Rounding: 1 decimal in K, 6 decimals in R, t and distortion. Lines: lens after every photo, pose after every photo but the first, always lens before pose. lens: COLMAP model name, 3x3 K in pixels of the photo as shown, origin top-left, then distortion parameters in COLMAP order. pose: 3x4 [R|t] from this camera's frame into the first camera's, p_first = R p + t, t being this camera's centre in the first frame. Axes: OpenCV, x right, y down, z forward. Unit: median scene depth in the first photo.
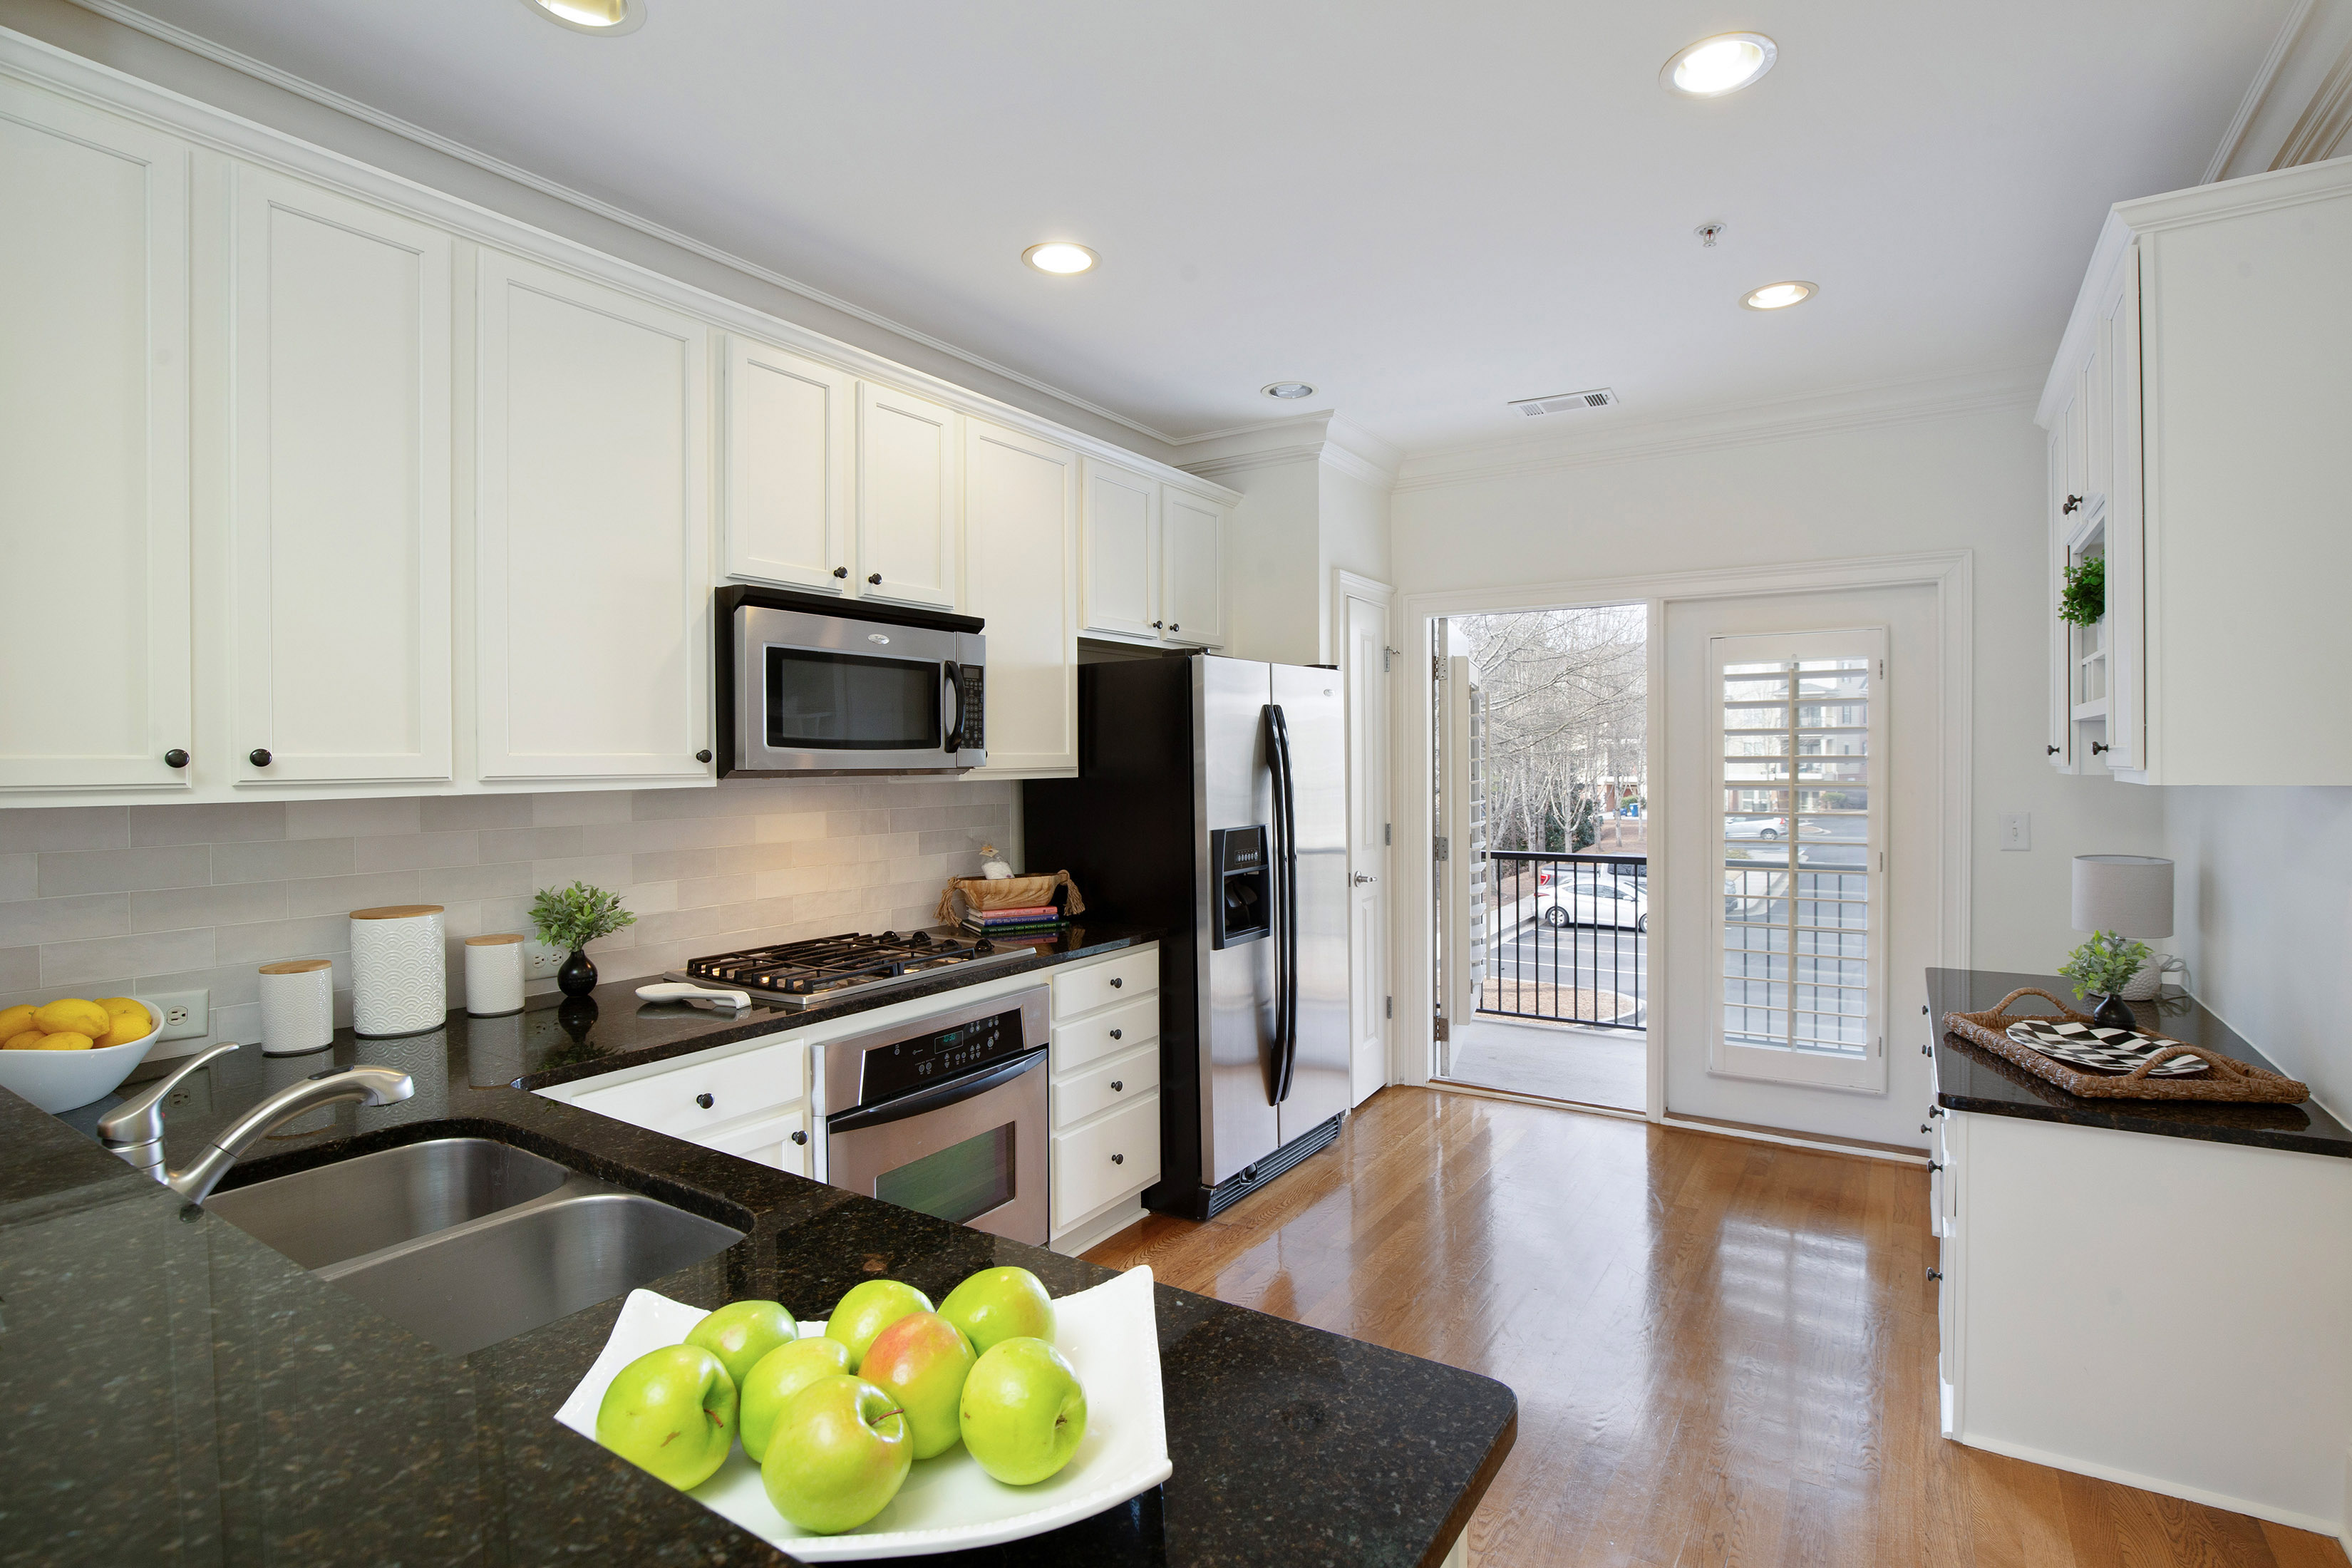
lens RADIAL K [[1130.9, 0, 1205.5], [0, 1130.9, 764.9], [0, 0, 1]] dist [-0.026002, 0.000150]
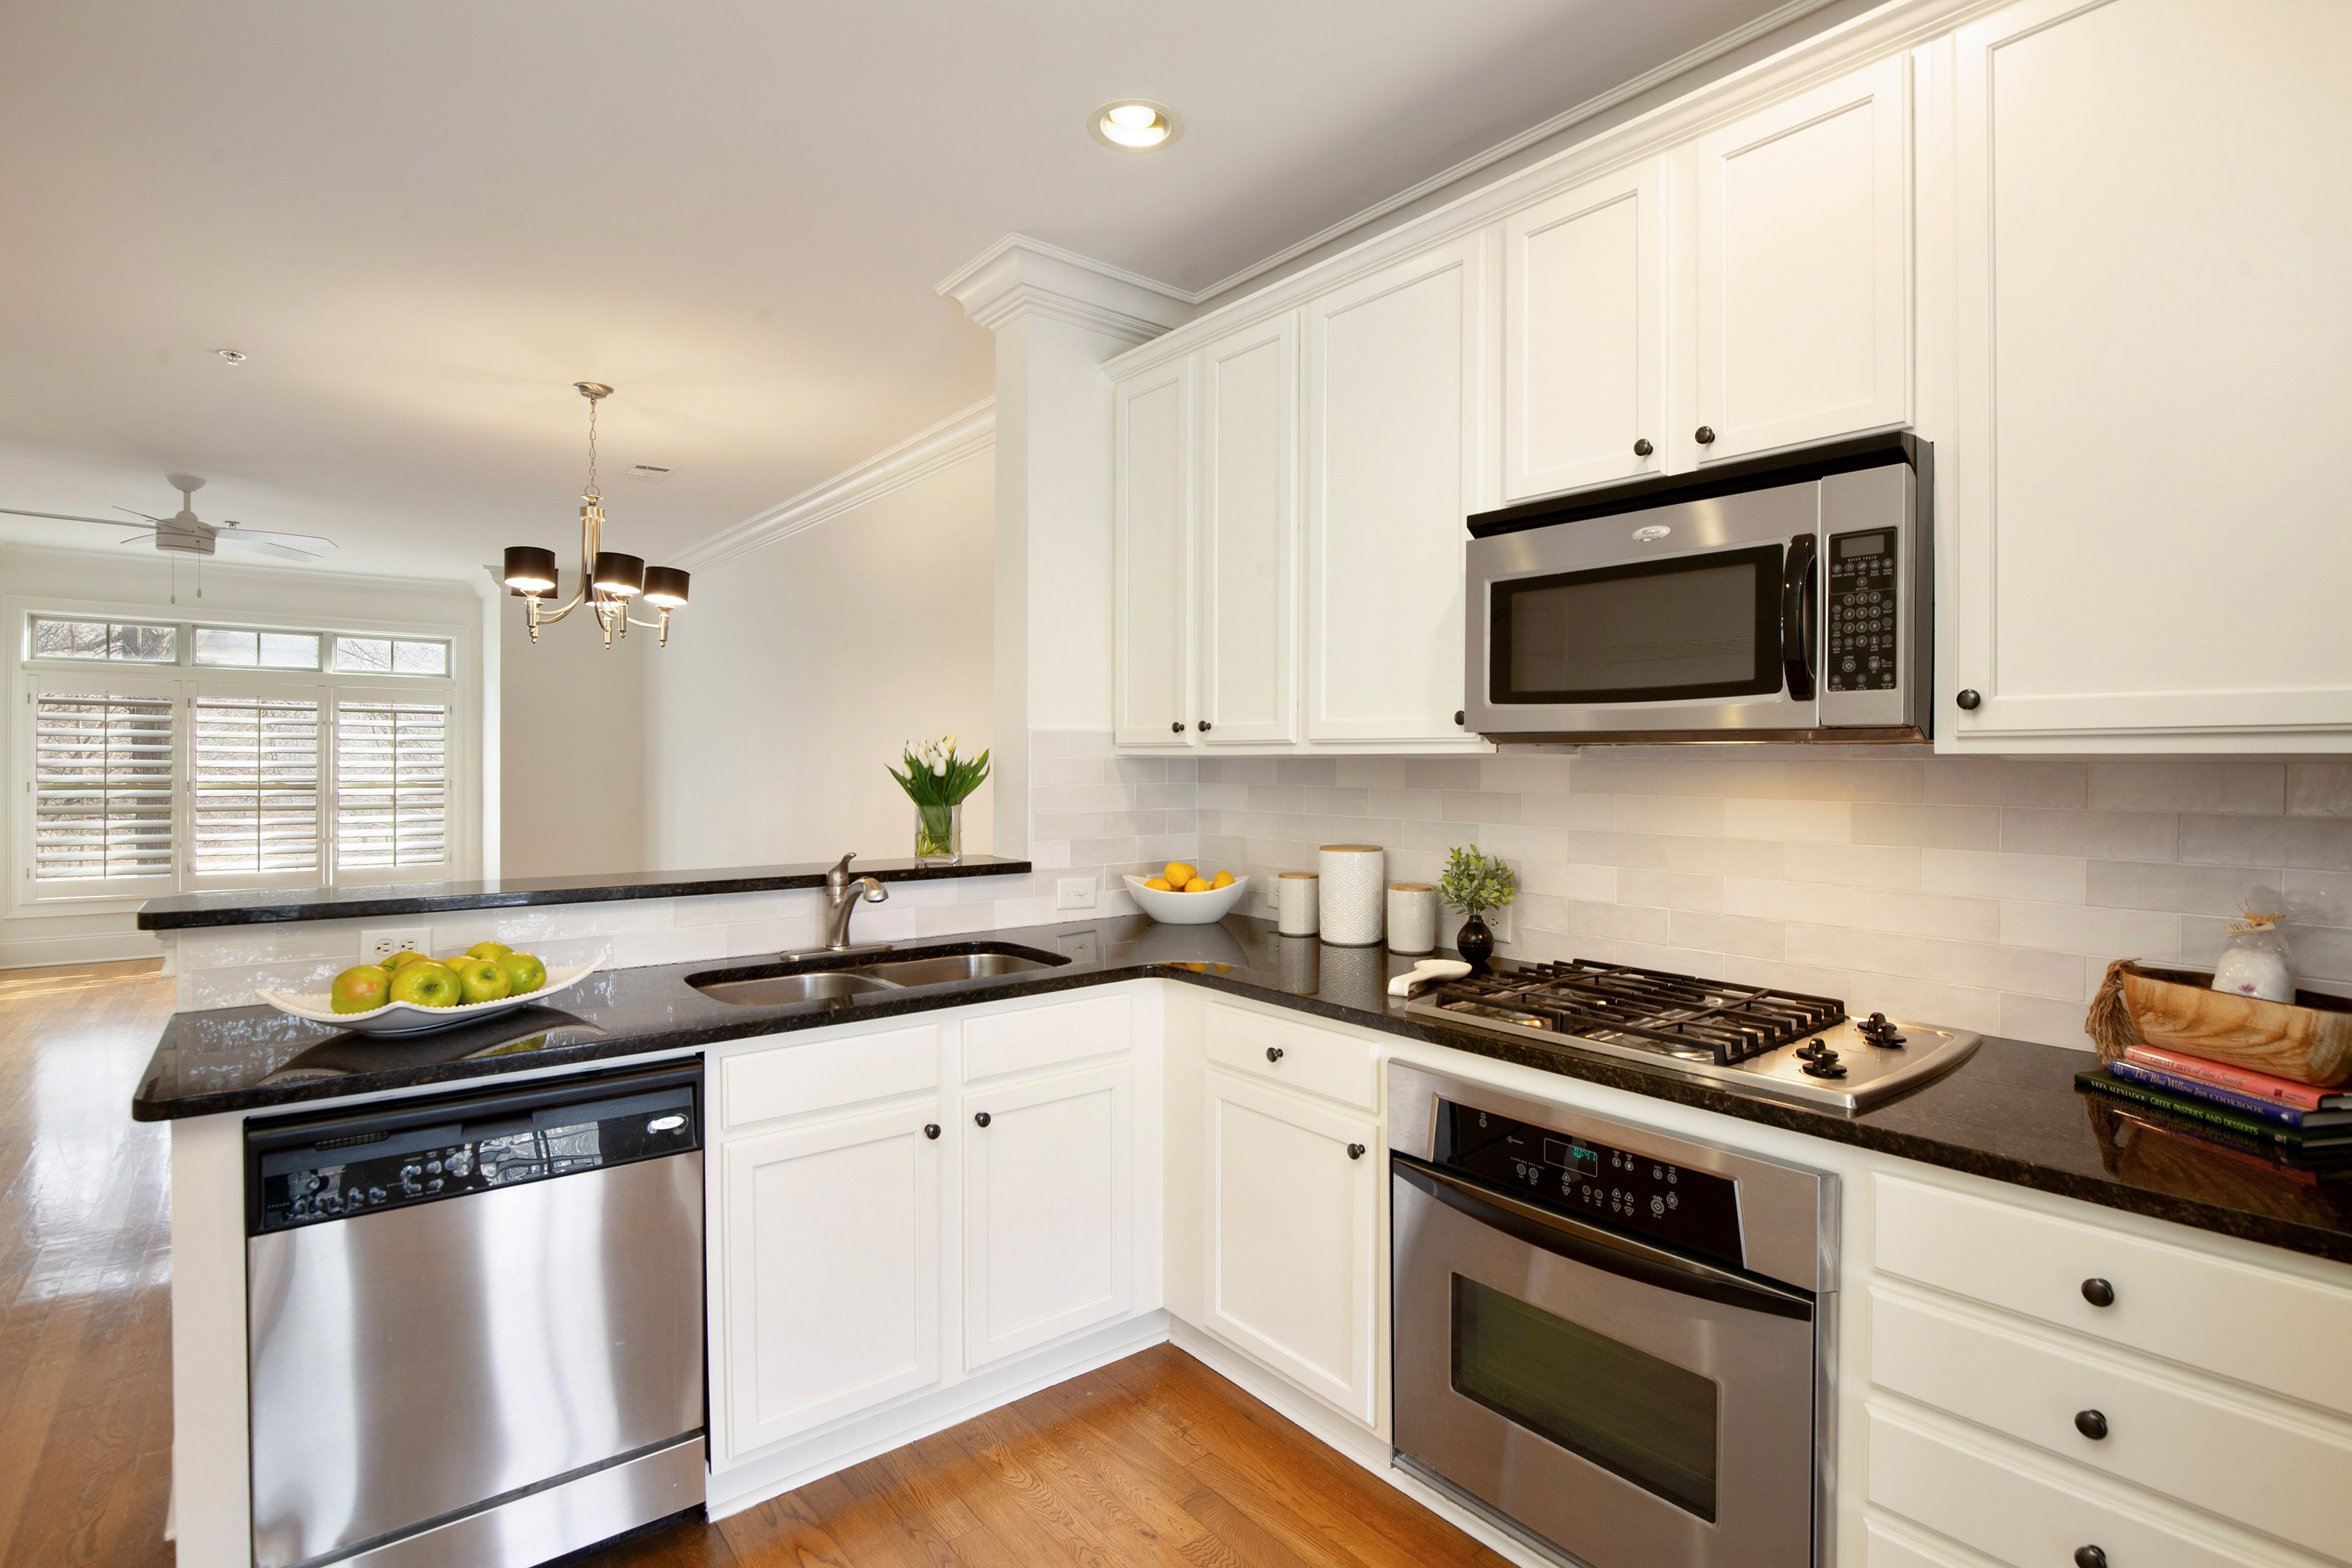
lens RADIAL K [[1130.9, 0, 1205.5], [0, 1130.9, 764.9], [0, 0, 1]] dist [-0.026002, 0.000150]
pose [[-0.306752, 0.013173, -0.951698, 0.394053], [-0.005046, 0.999868, 0.015466, 0.014010], [0.951776, 0.009547, -0.306645, 0.899045]]
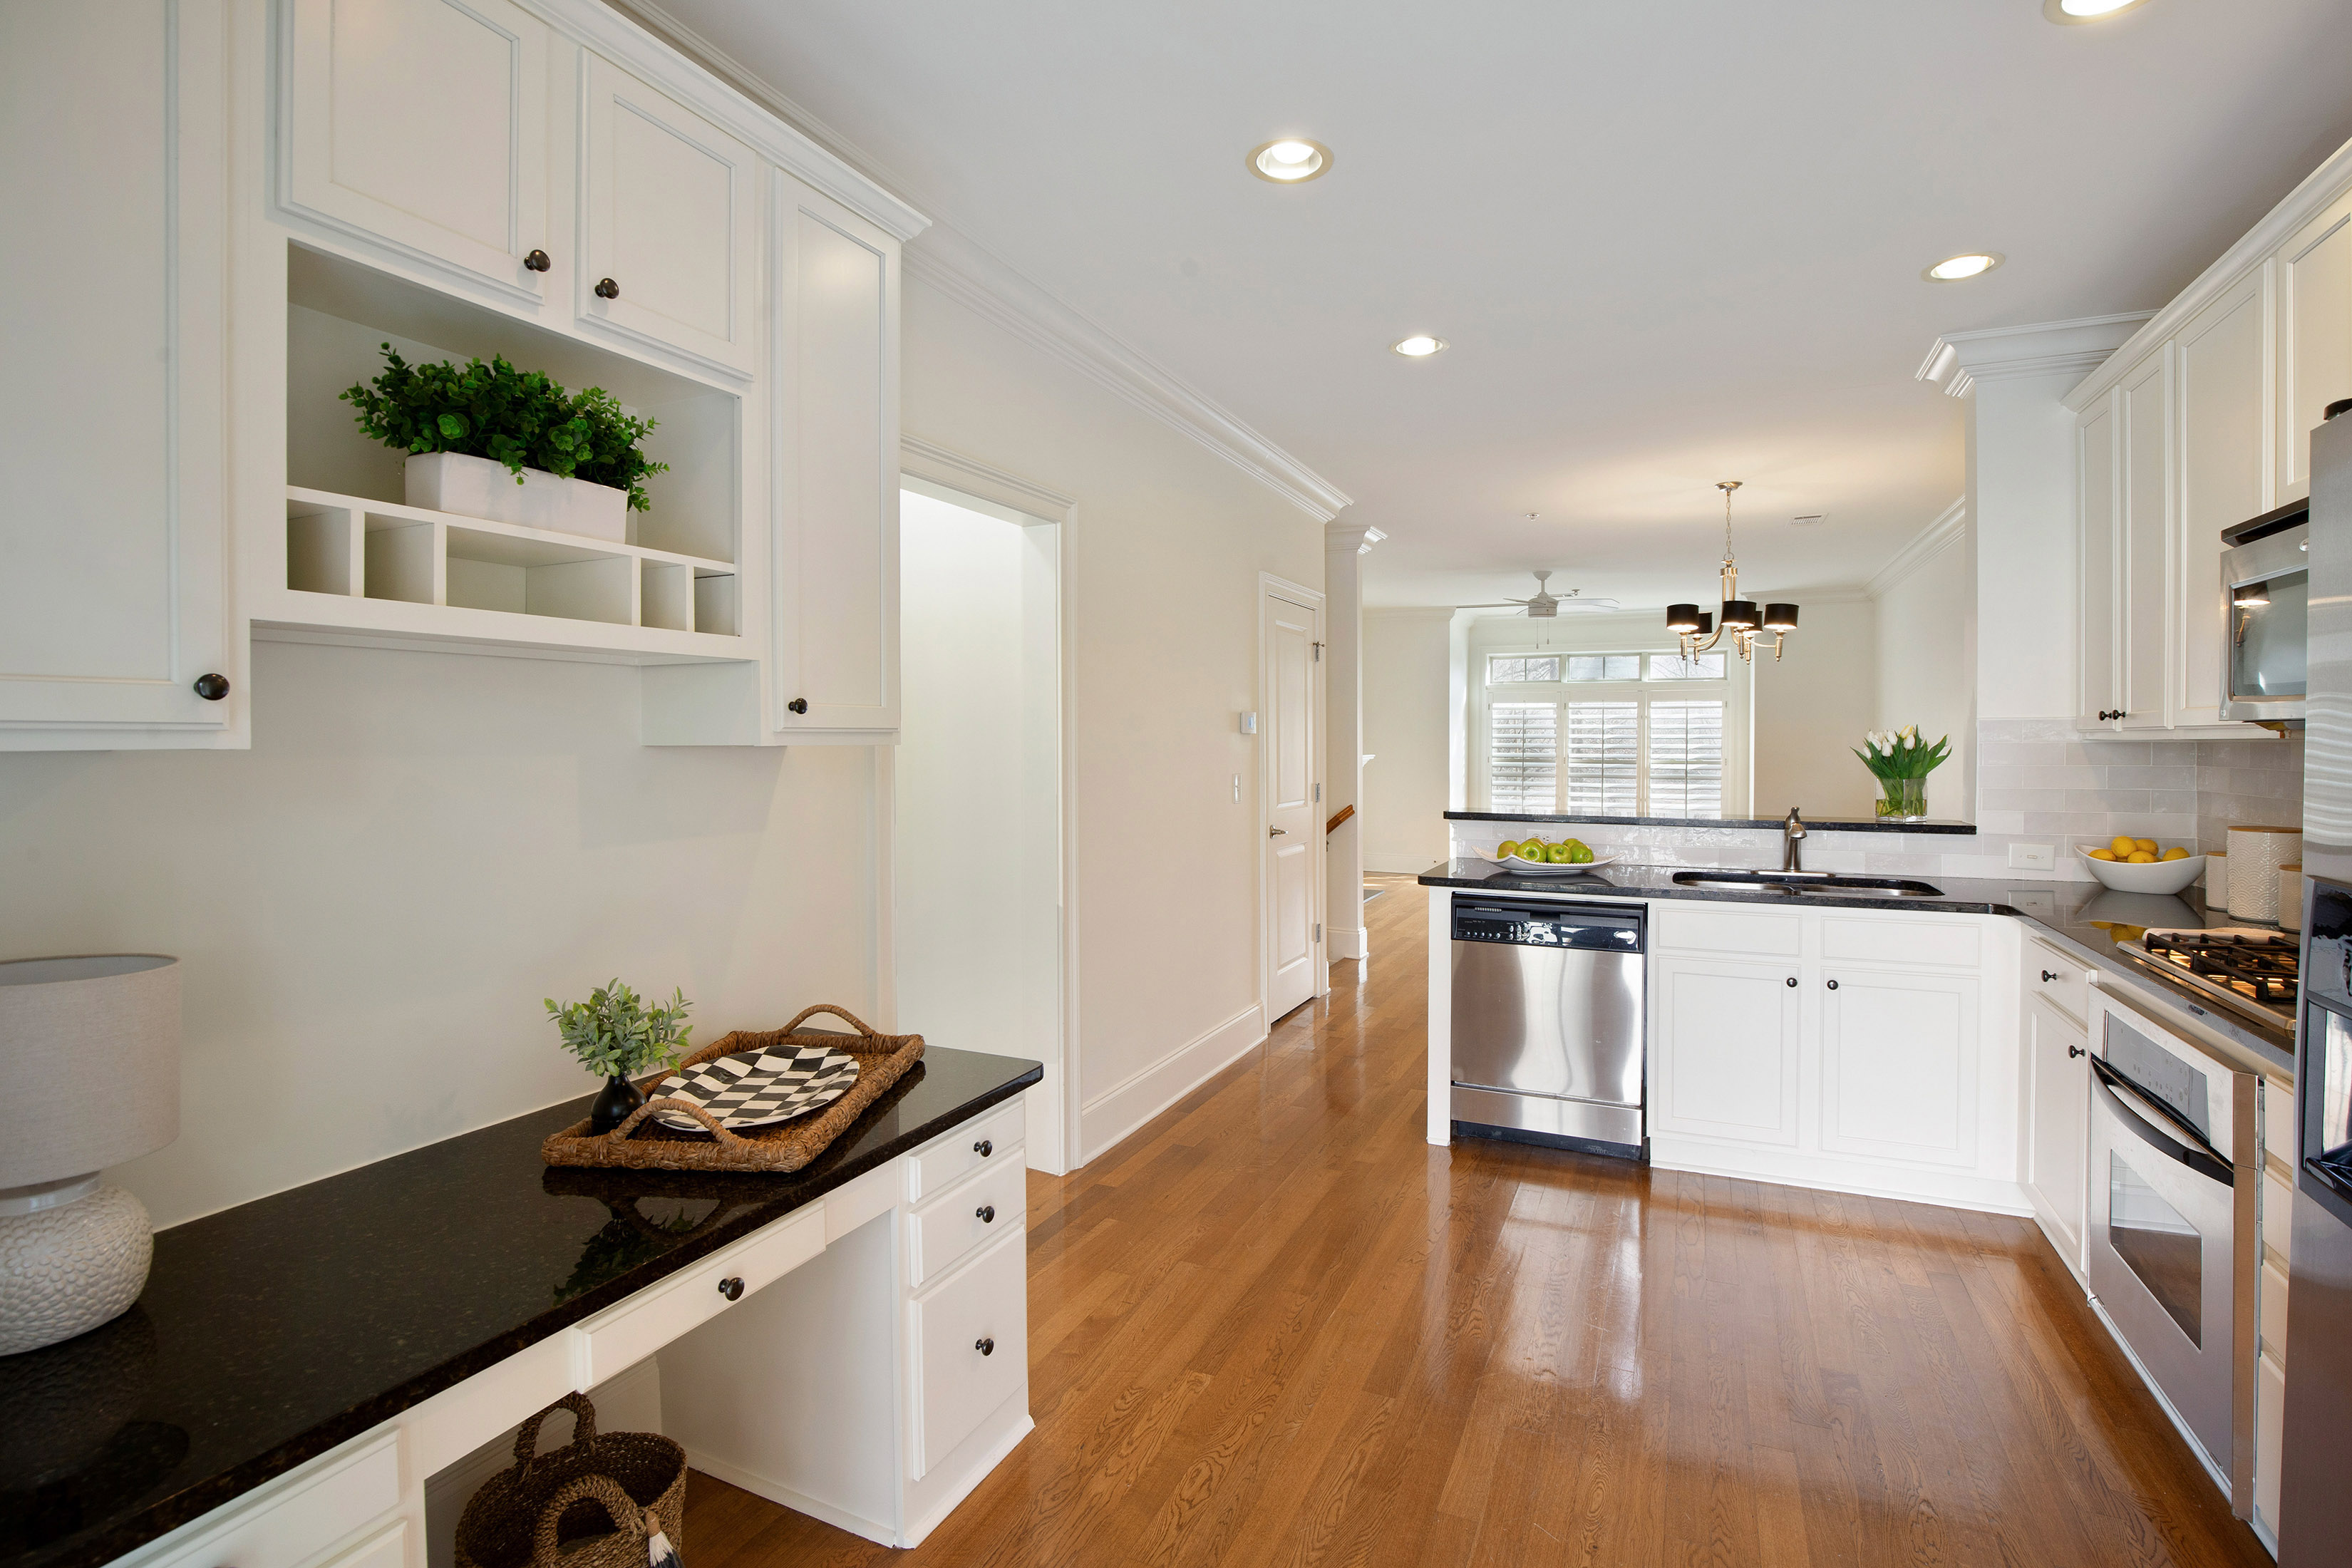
lens RADIAL K [[1112.6, 0, 1184.3], [0, 1112.6, 762.0], [0, 0, 1]] dist [-0.018200, 0.000419]
pose [[-0.991899, 0.013437, -0.126316, 0.505992], [0.010267, 0.999617, 0.025714, 0.005599], [0.126613, 0.024209, -0.991657, 1.538442]]
